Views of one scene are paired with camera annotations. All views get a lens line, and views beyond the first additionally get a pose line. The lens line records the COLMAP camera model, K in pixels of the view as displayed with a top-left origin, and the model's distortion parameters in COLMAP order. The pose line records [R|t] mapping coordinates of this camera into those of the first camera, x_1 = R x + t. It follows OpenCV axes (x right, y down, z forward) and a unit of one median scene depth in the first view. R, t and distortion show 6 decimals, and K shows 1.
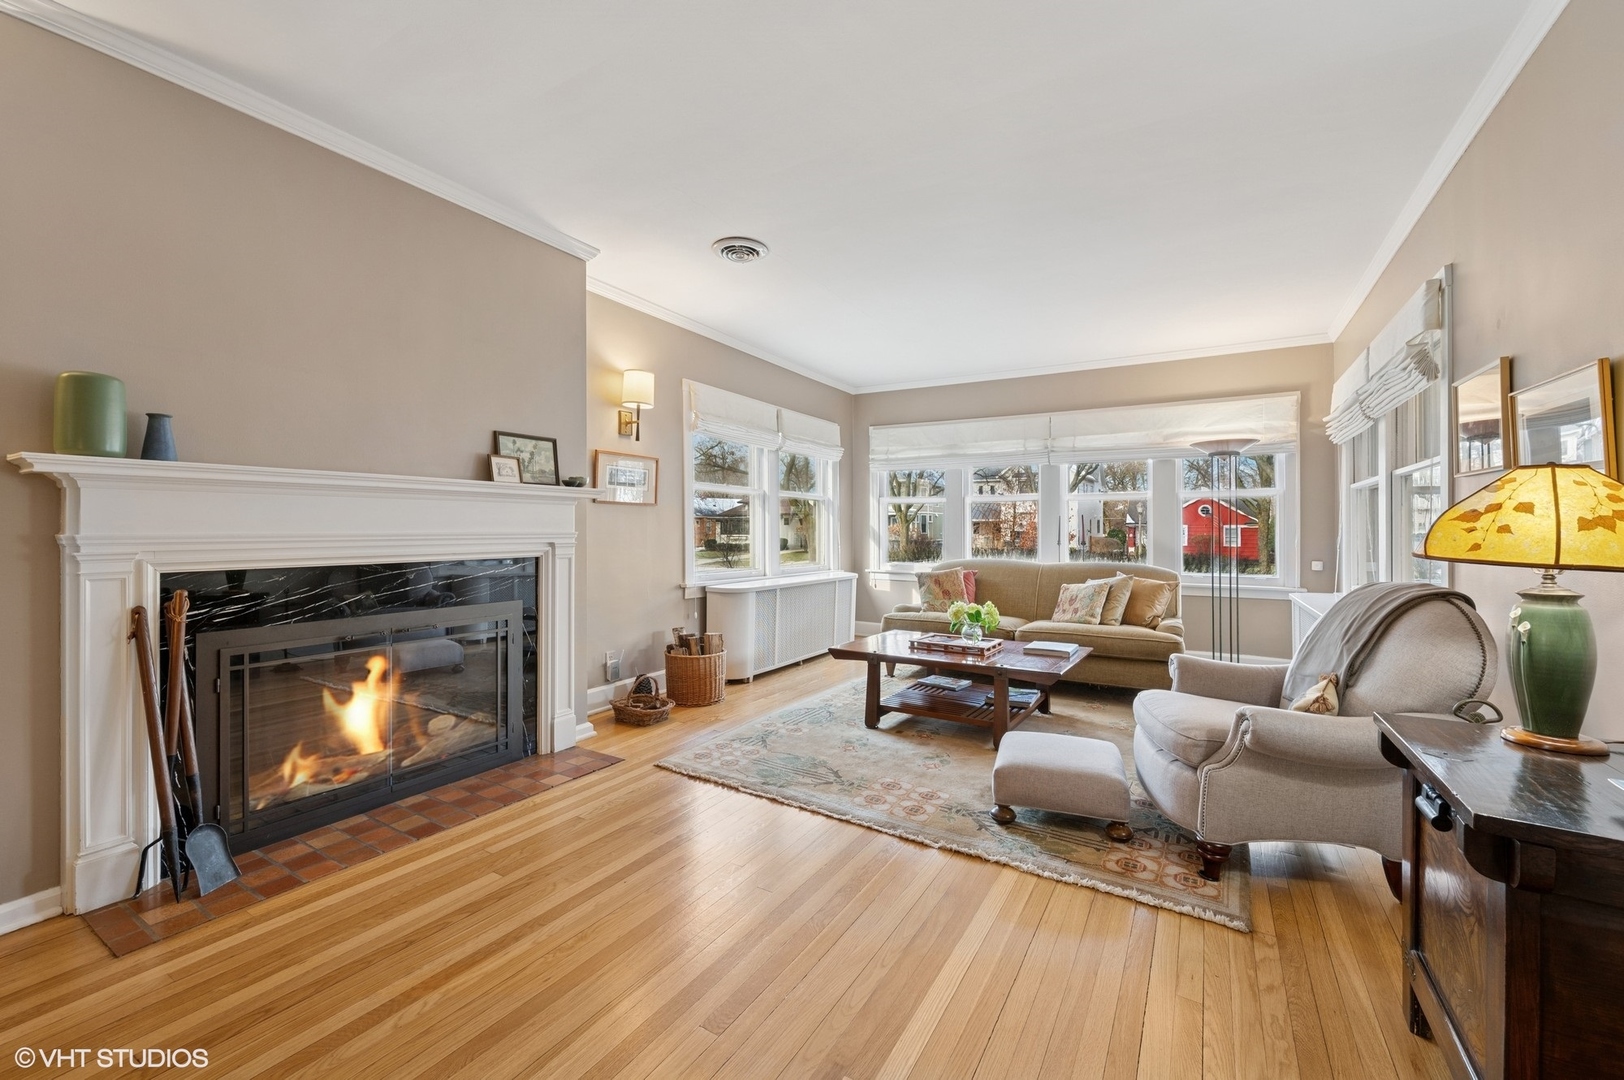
lens RADIAL K [[648.6, 0, 812.6], [0, 648.6, 525.5], [0, 0, 1]] dist [0.004533, 0.000385]
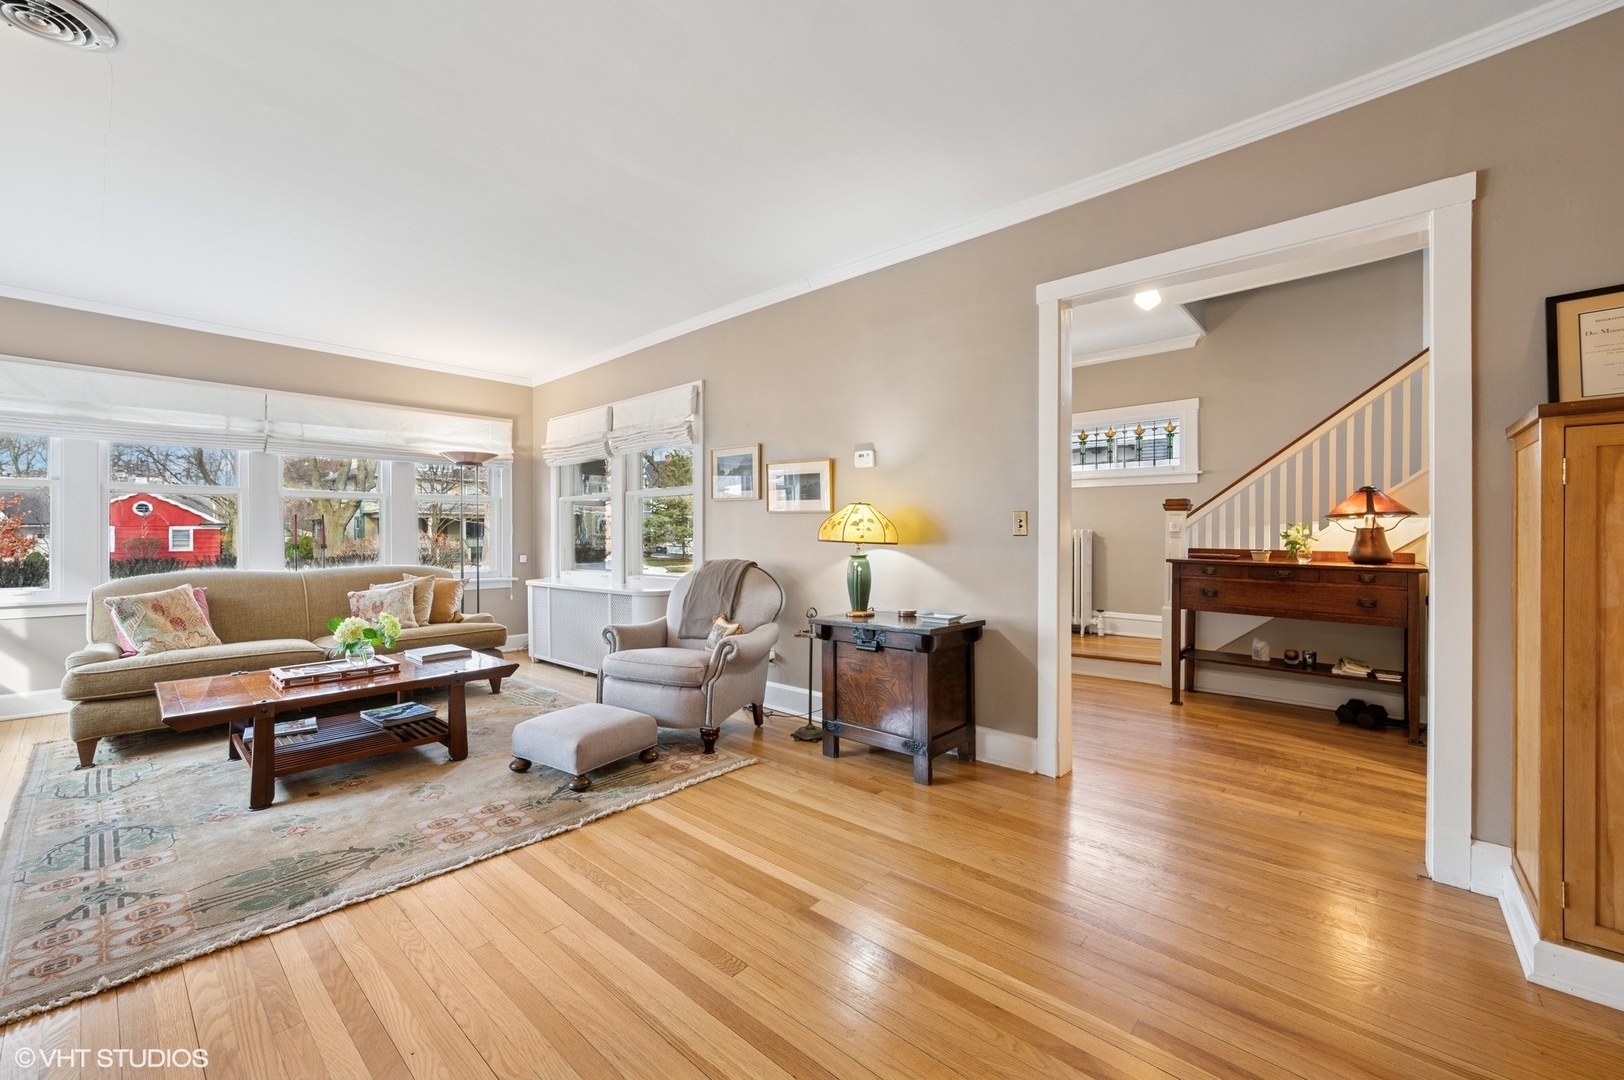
lens RADIAL K [[648.6, 0, 809.5], [0, 648.6, 538.9], [0, 0, 1]] dist [0.004533, 0.000385]
pose [[0.191596, -0.015587, 0.981350, -0.649880], [-0.001574, 0.999868, 0.016188, 0.002098], [-0.981473, -0.004646, 0.191546, 0.352802]]
